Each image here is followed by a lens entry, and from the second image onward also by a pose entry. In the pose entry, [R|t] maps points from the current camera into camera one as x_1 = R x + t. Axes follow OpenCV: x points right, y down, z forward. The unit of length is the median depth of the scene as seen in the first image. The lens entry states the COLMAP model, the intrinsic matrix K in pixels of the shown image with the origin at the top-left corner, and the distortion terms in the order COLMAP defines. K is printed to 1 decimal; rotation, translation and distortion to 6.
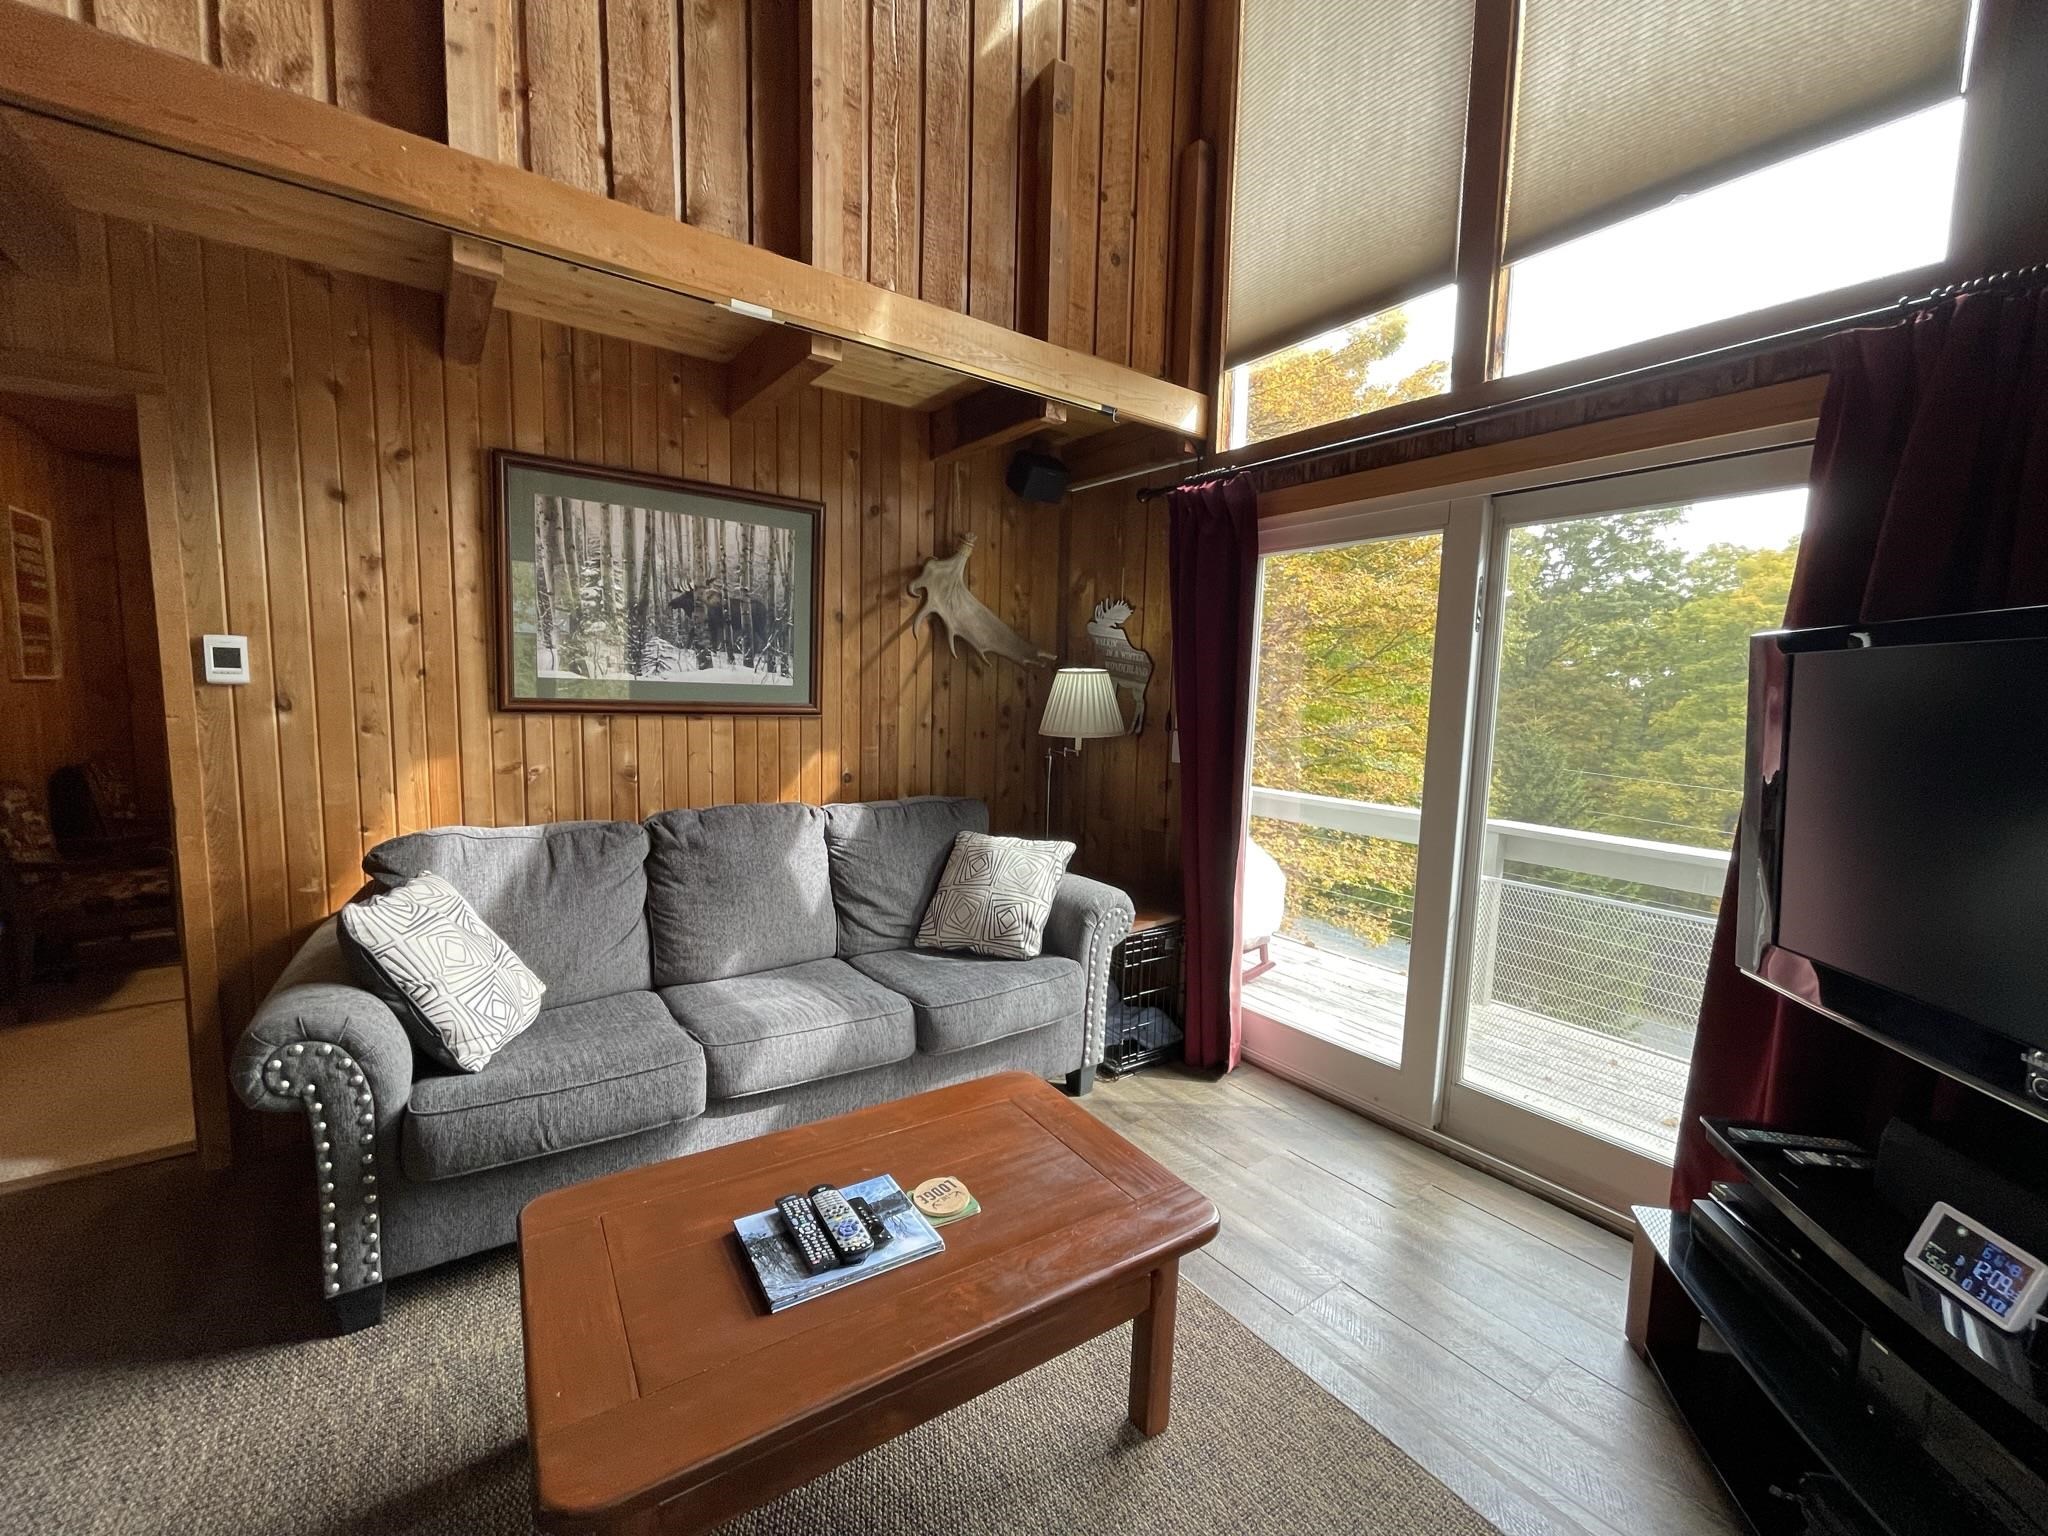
lens RADIAL K [[830.3, 0, 1038.5], [0, 830.3, 776.5], [0, 0, 1]] dist [-0.002402, 0.000212]
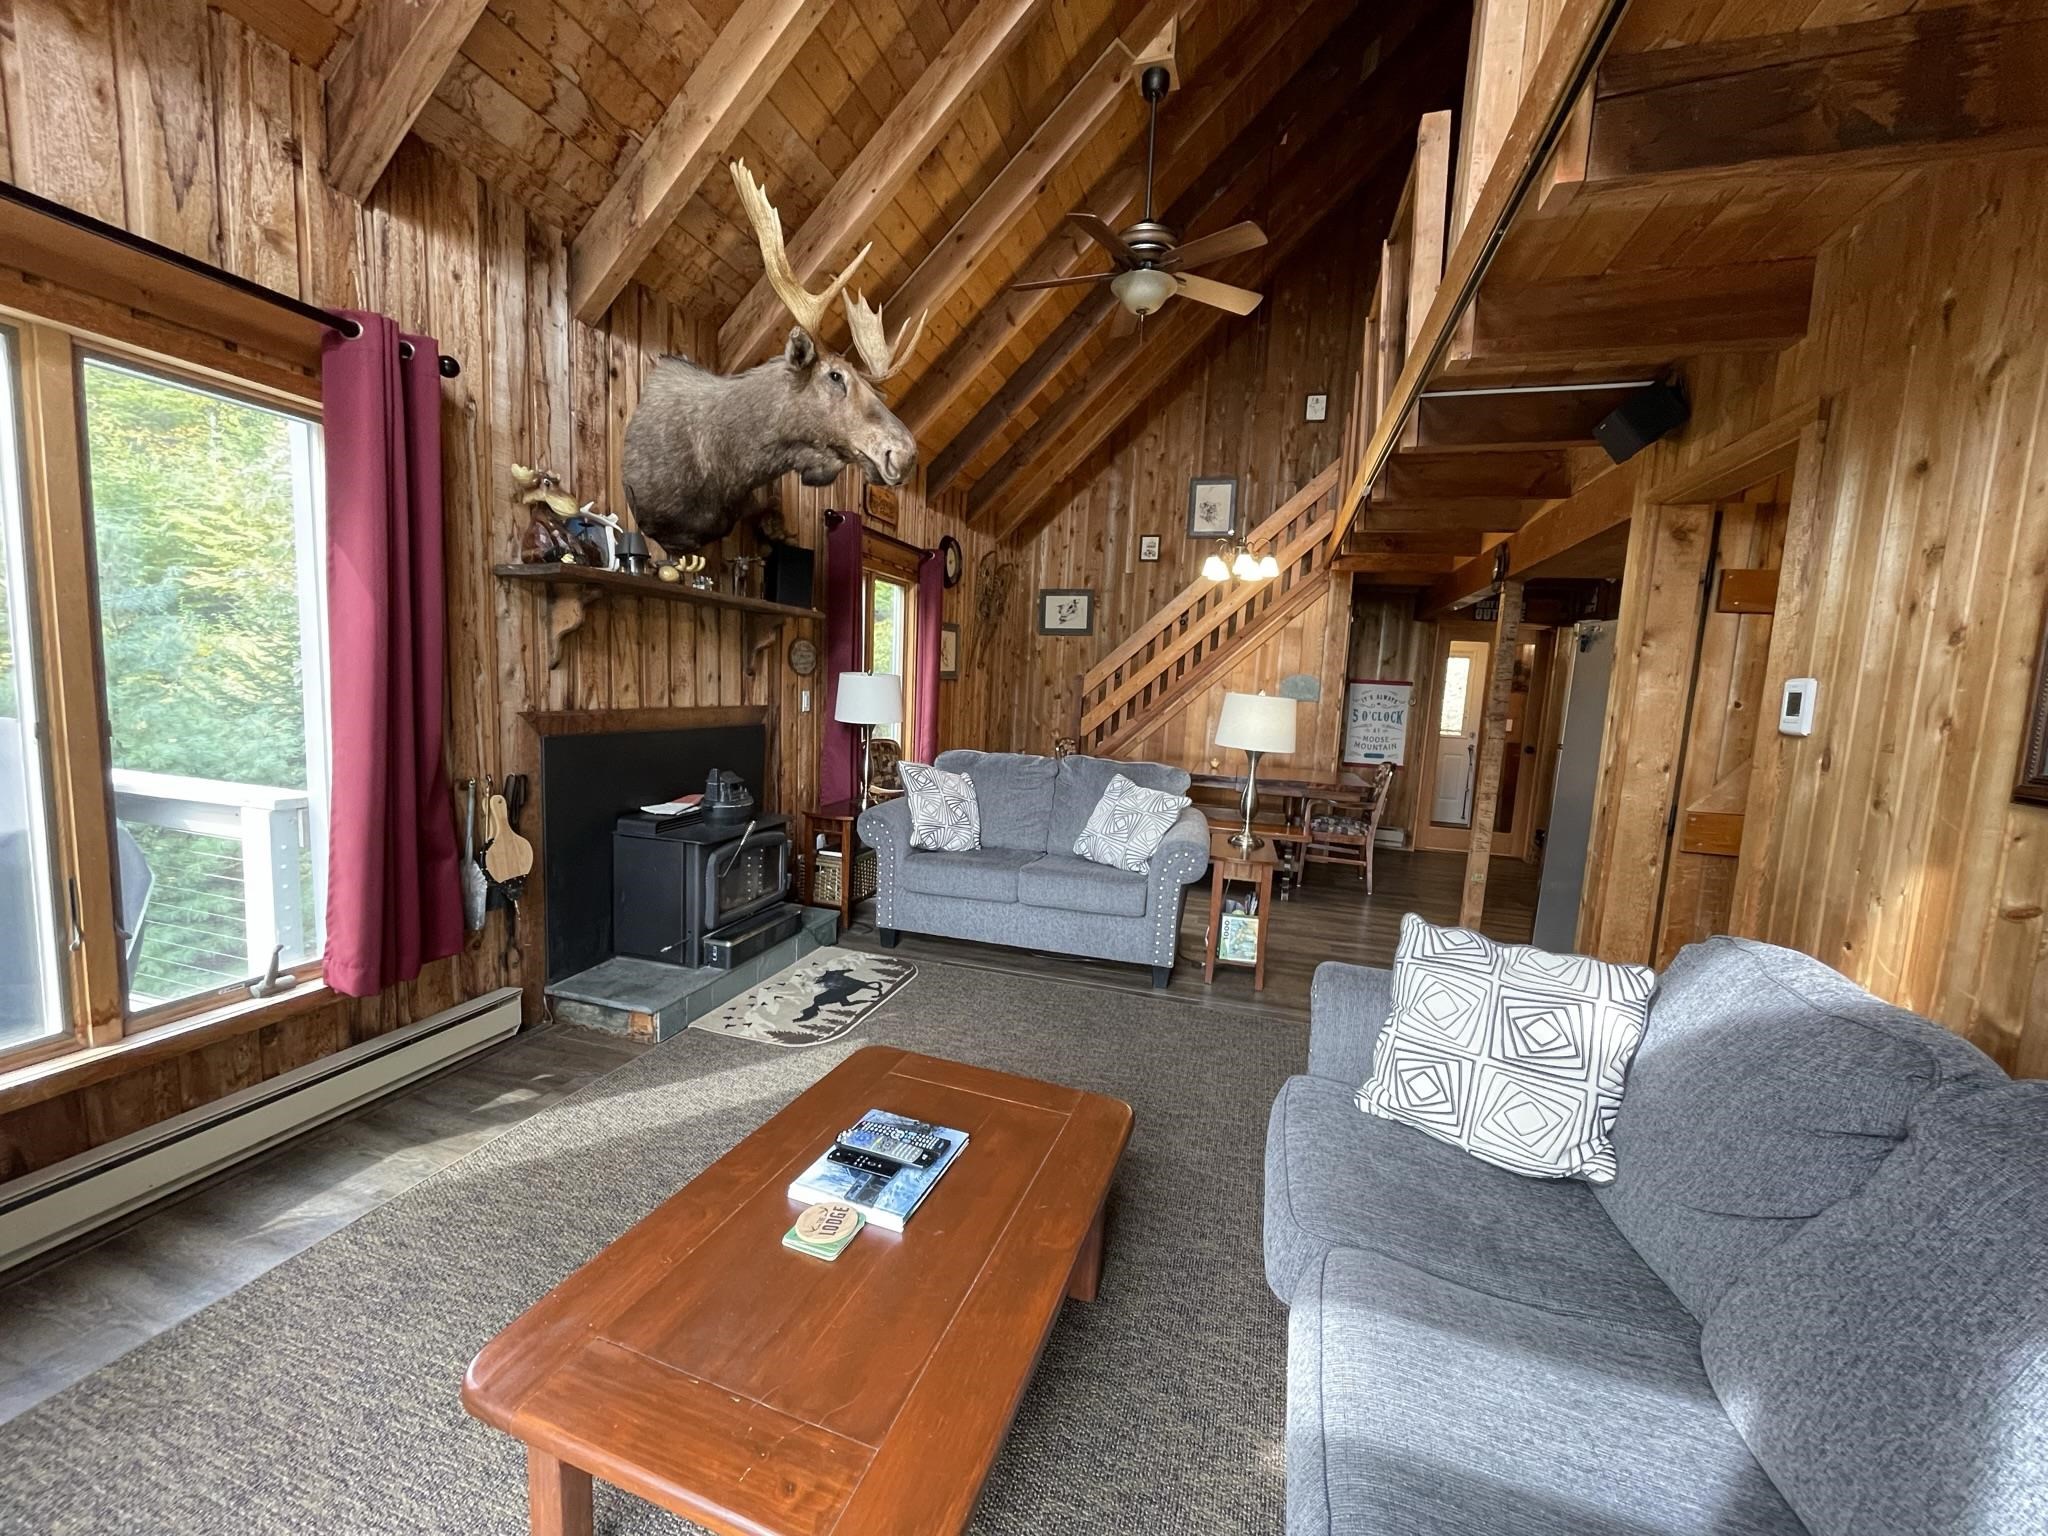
lens RADIAL K [[830.3, 0, 1023.6], [0, 830.3, 768.4], [0, 0, 1]] dist [-0.002402, 0.000212]
pose [[-0.790250, 0.001718, -0.612782, 0.139018], [-0.133594, 0.975459, 0.175019, -0.092103], [0.598045, 0.220173, -0.770627, 0.907821]]
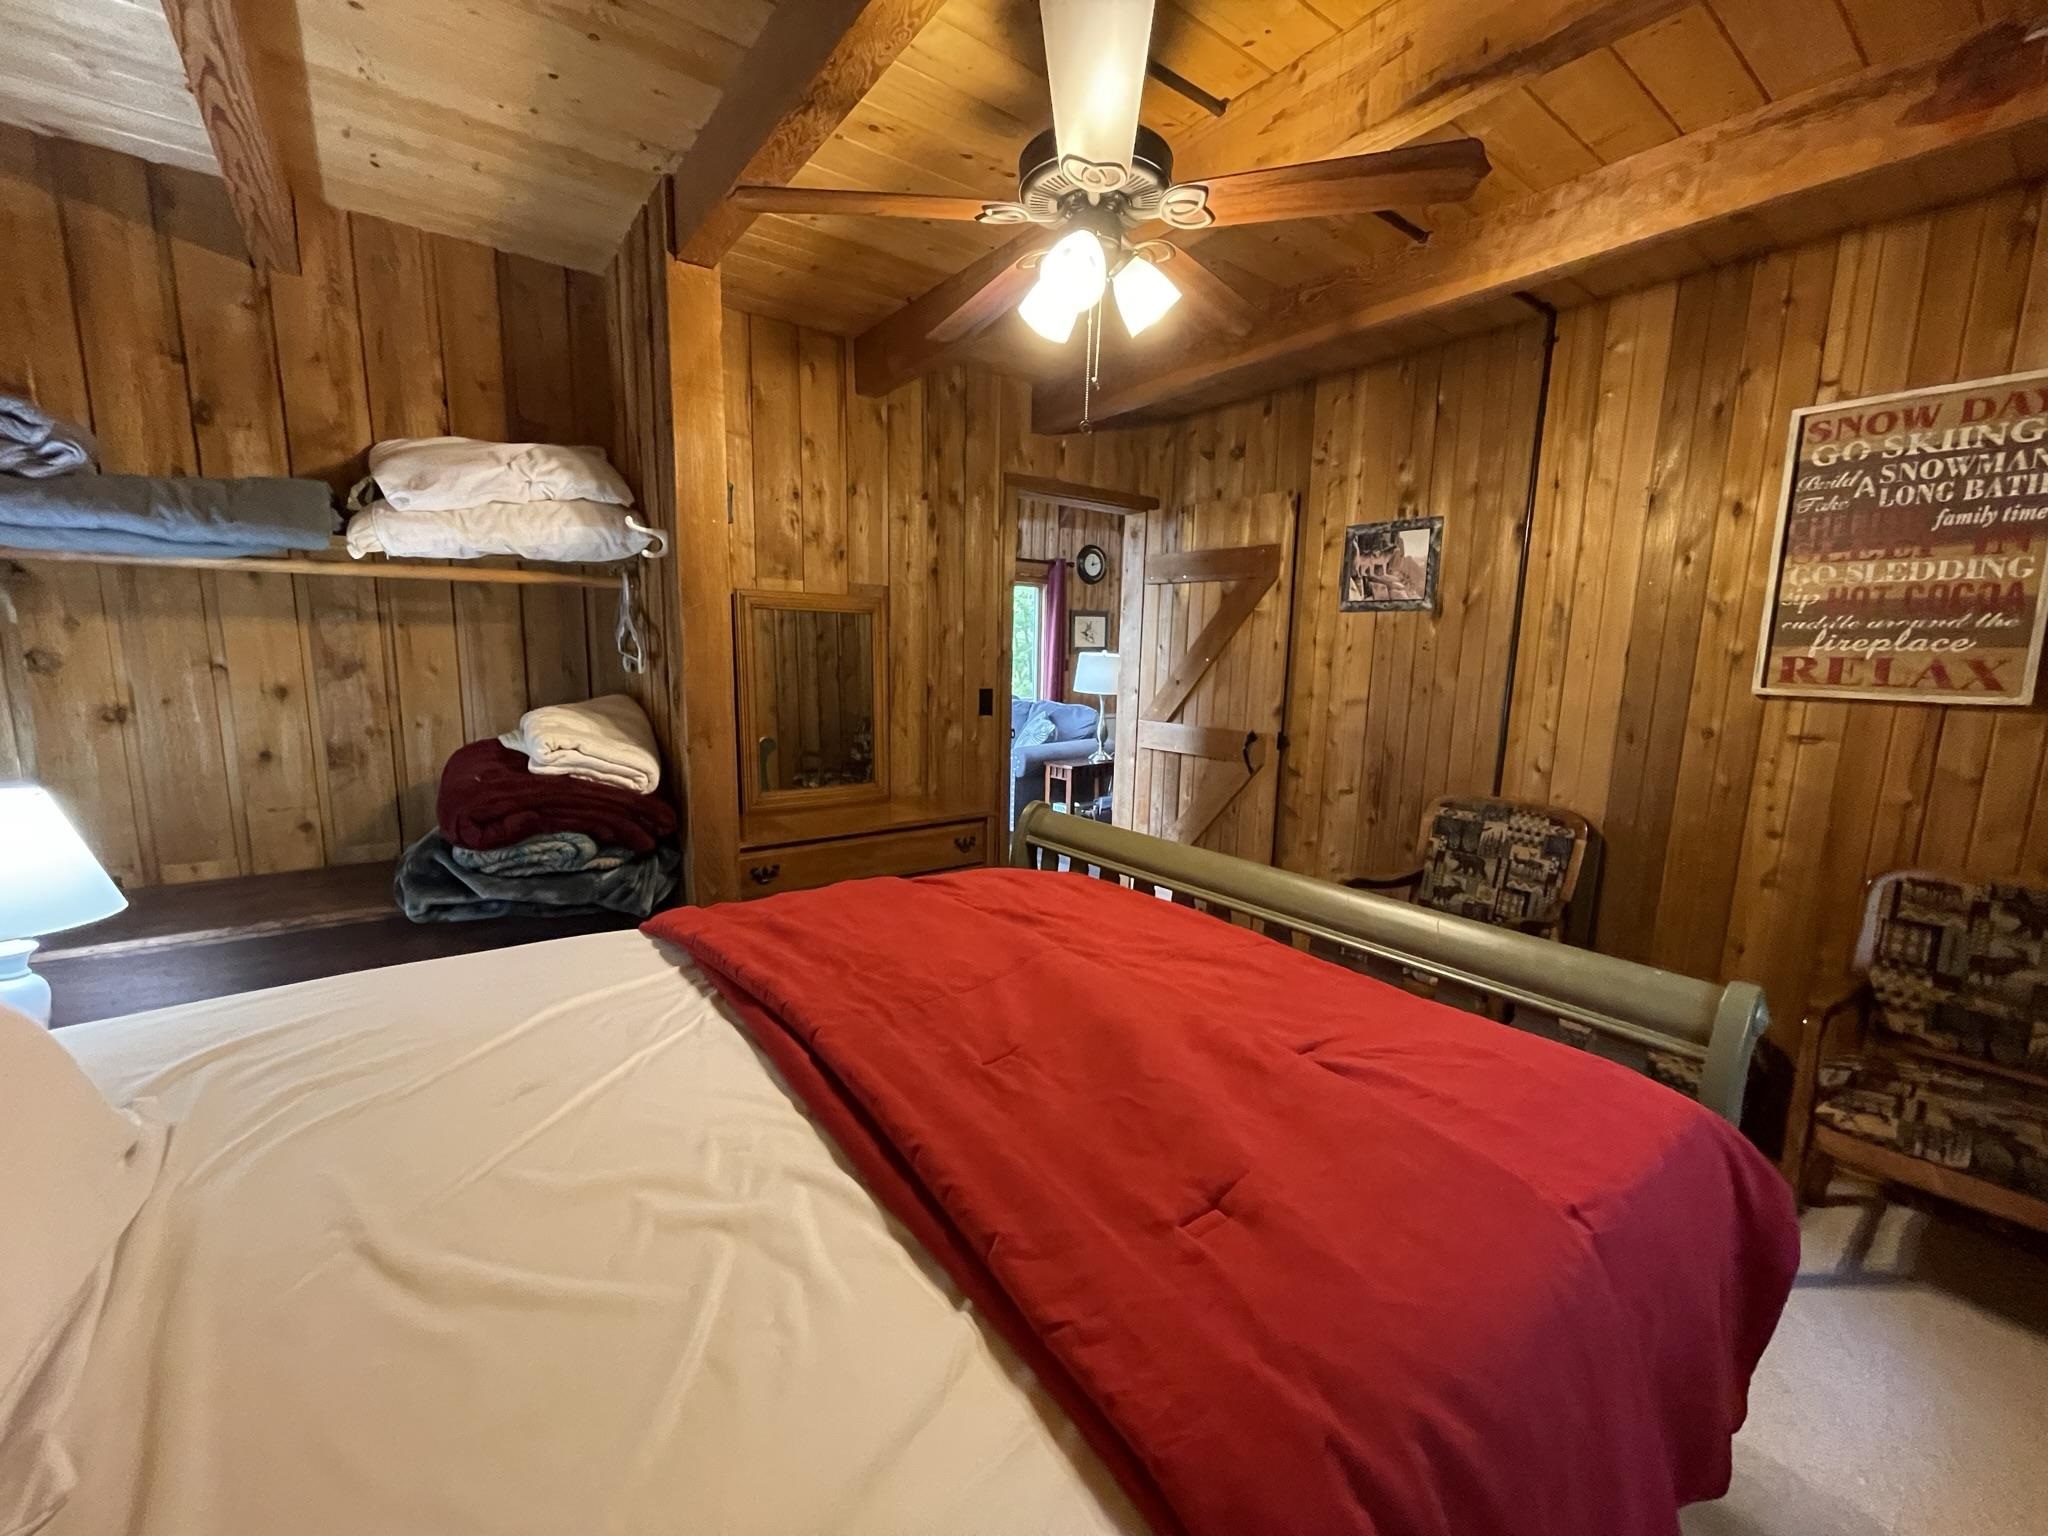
lens RADIAL K [[830.3, 0, 1030.5], [0, 830.3, 773.8], [0, 0, 1]] dist [-0.002402, 0.000212]
pose [[-0.998593, -0.045855, -0.026637, -0.812513], [-0.051173, 0.965024, 0.257120, -0.244488], [0.013915, 0.258122, -0.966012, 2.003265]]
